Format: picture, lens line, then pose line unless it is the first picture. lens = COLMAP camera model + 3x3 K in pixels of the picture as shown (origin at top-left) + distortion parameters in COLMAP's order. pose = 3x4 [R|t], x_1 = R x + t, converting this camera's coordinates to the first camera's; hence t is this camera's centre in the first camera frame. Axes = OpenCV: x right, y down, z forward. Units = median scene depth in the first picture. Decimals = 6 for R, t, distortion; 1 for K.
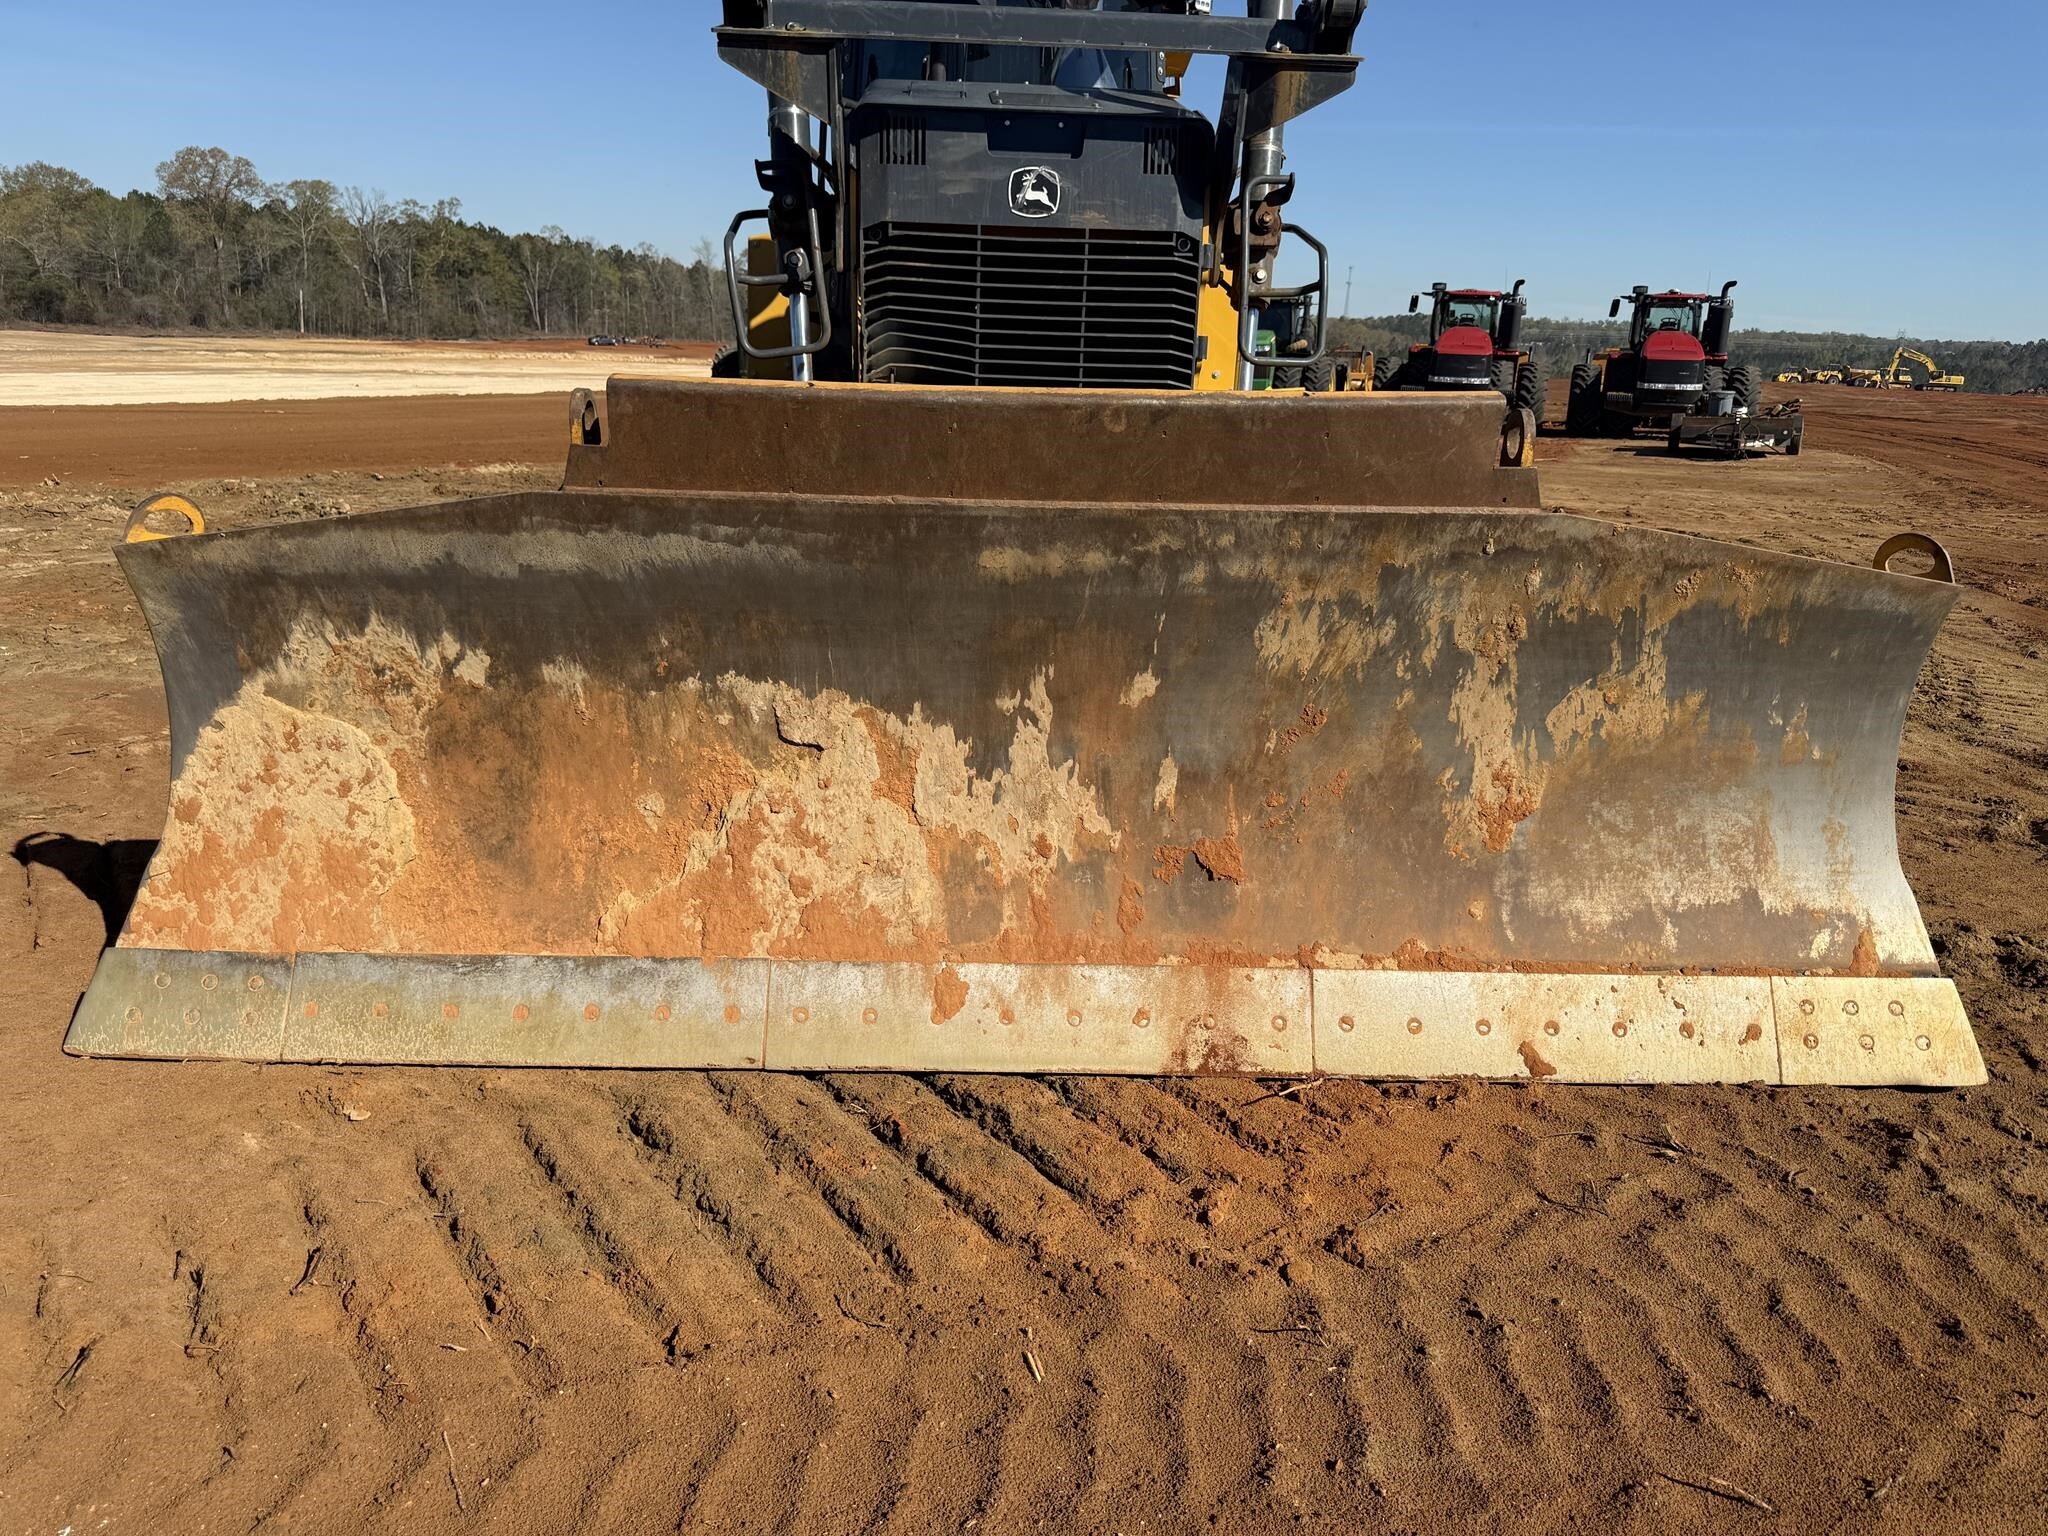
lens RADIAL K [[1458.1, 0, 1032.8], [0, 1458.1, 764.7], [0, 0, 1]] dist [0.028675, -0.029209]
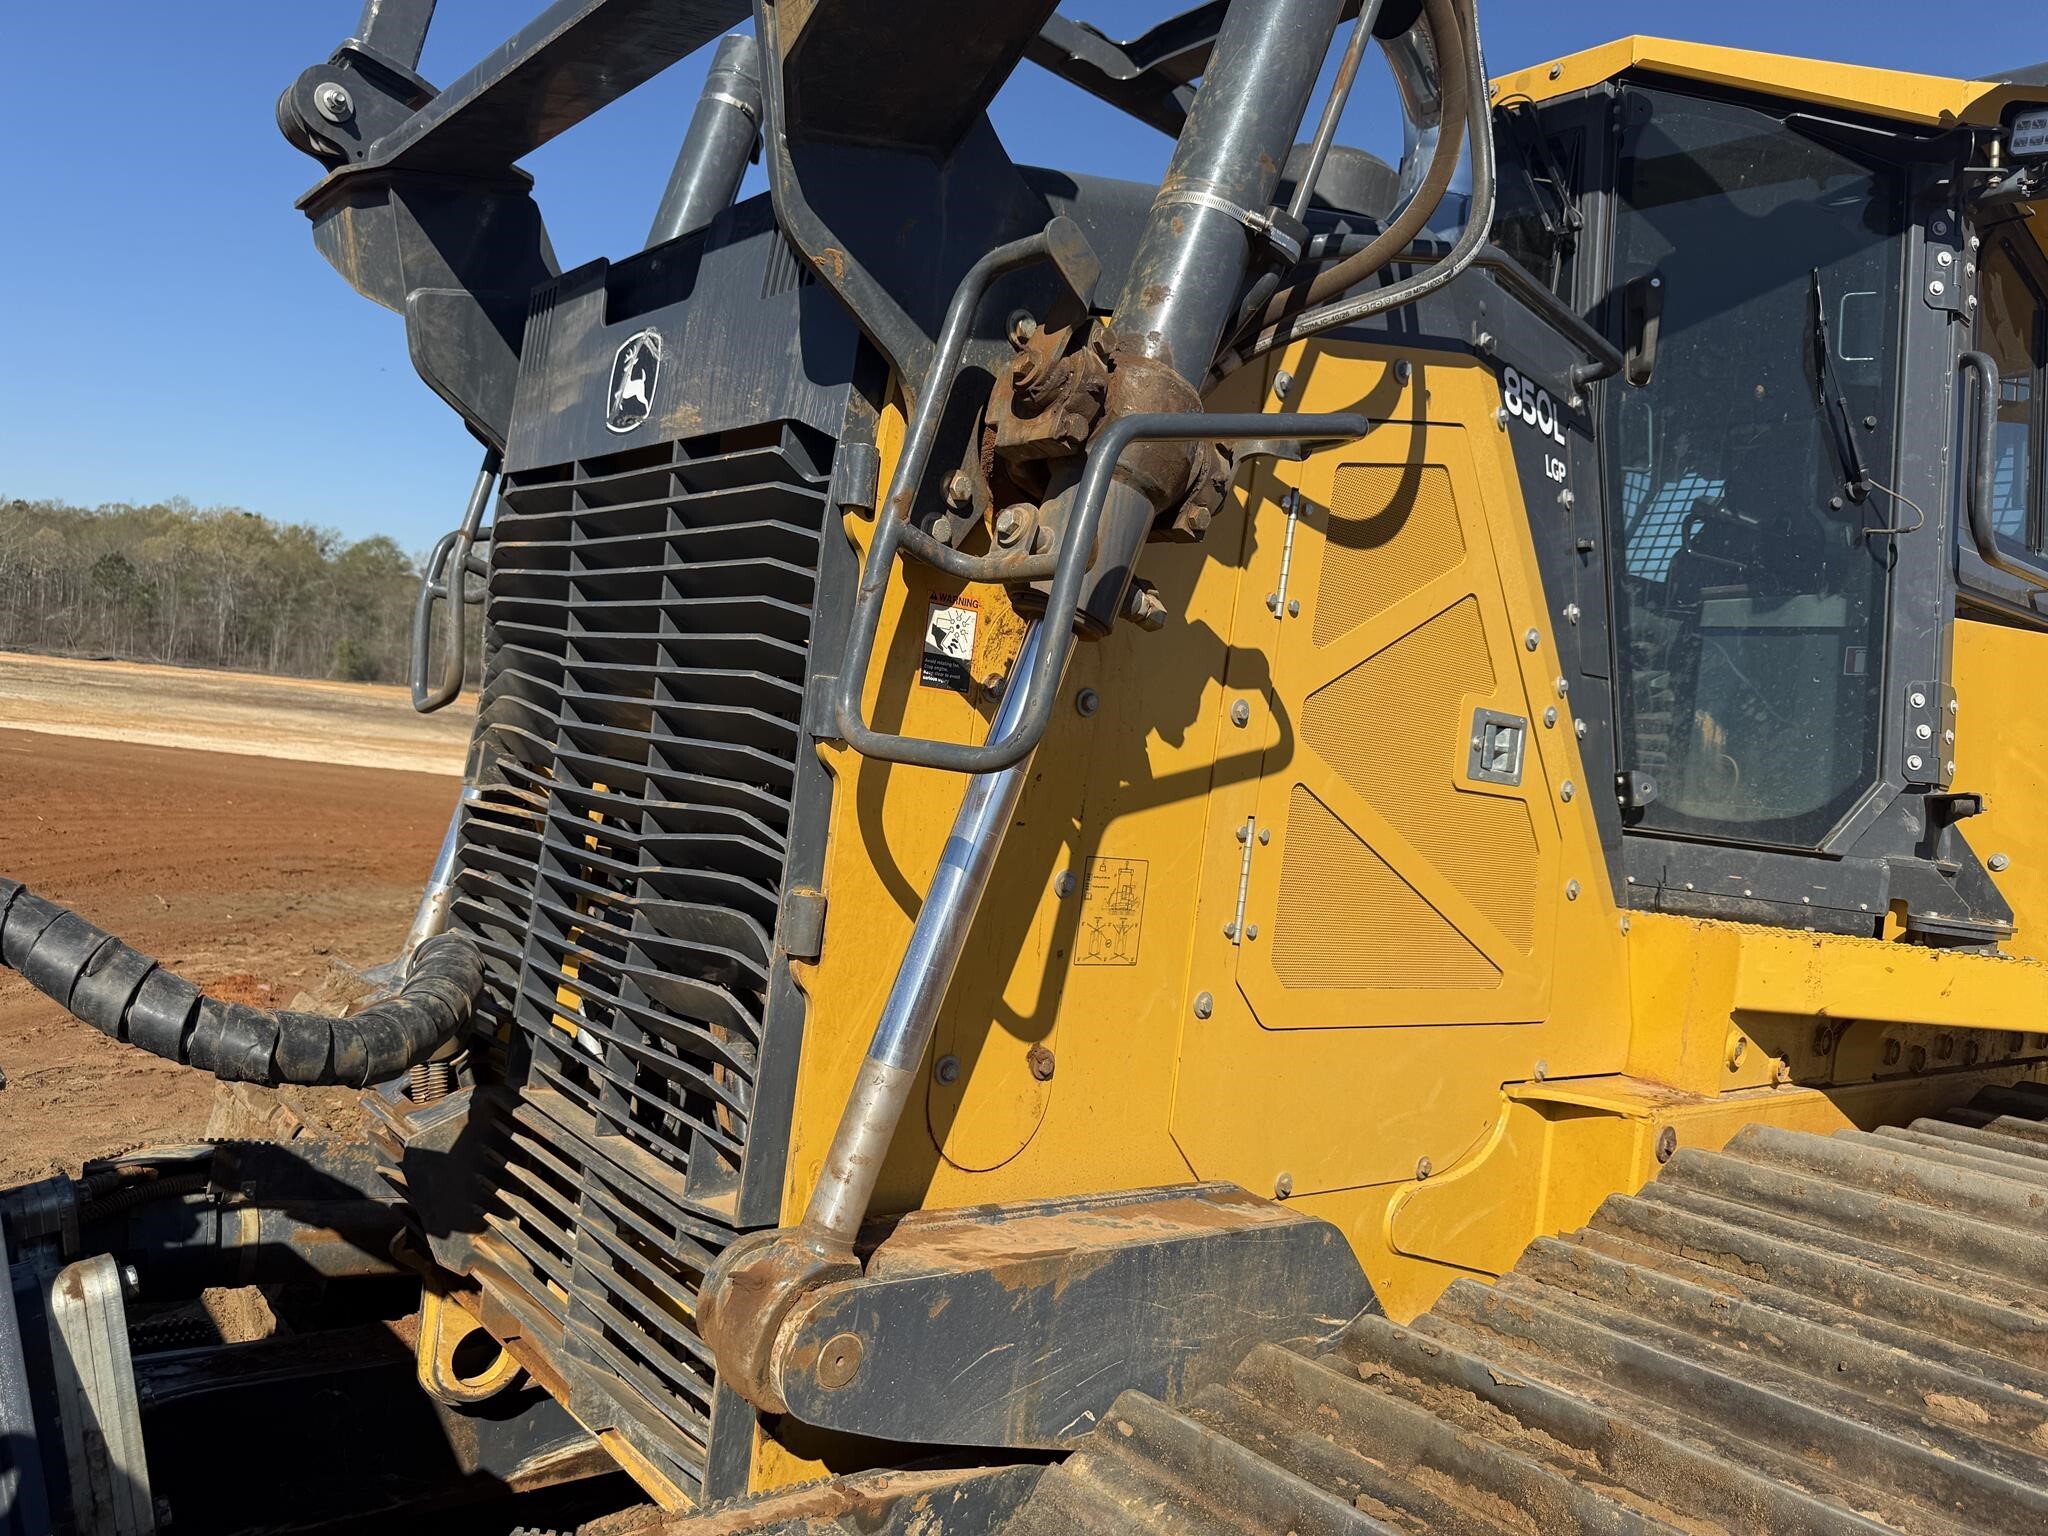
lens RADIAL K [[1444.9, 0, 1020.7], [0, 1444.9, 784.5], [0, 0, 1]] dist [0.097118, -0.156412]
pose [[0.598921, 0.054290, -0.798966, 0.436571], [-0.312546, 0.934422, -0.170796, -0.222587], [0.737298, 0.352007, 0.576613, 0.836937]]
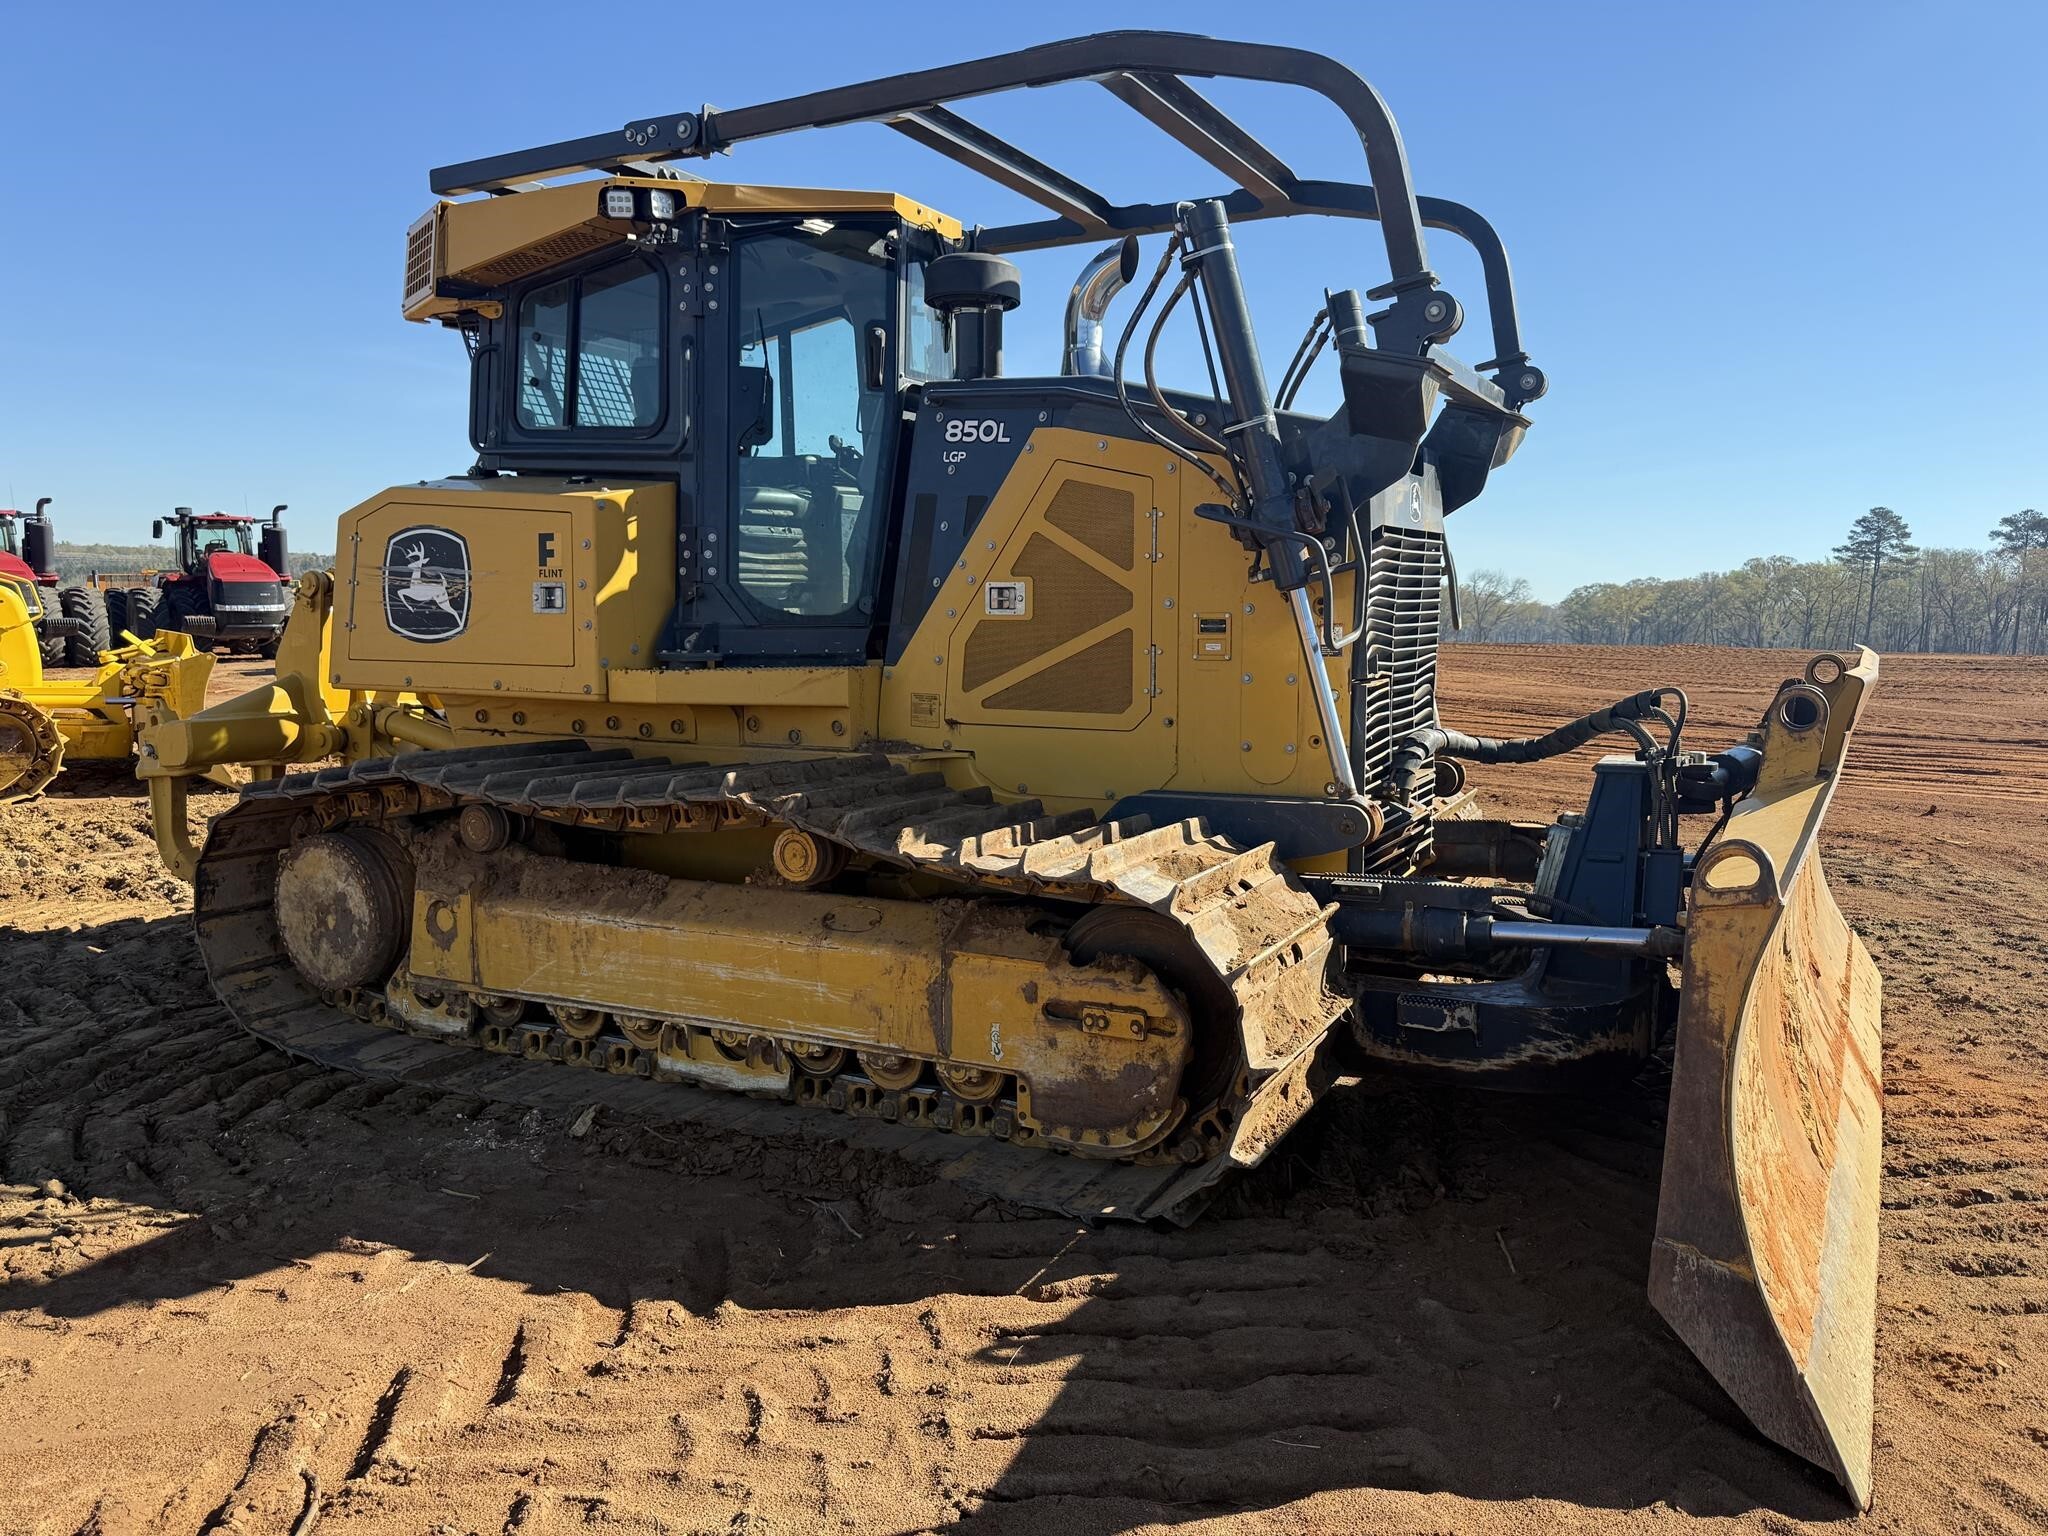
lens RADIAL K [[1419.9, 0, 1034.5], [0, 1419.9, 765.4], [0, 0, 1]] dist [0.188357, -0.338796]
pose [[0.519020, -0.130454, 0.844749, -1.152610], [0.244122, 0.969745, -0.000234, -0.248178], [-0.819160, 0.206343, 0.535163, 0.642169]]
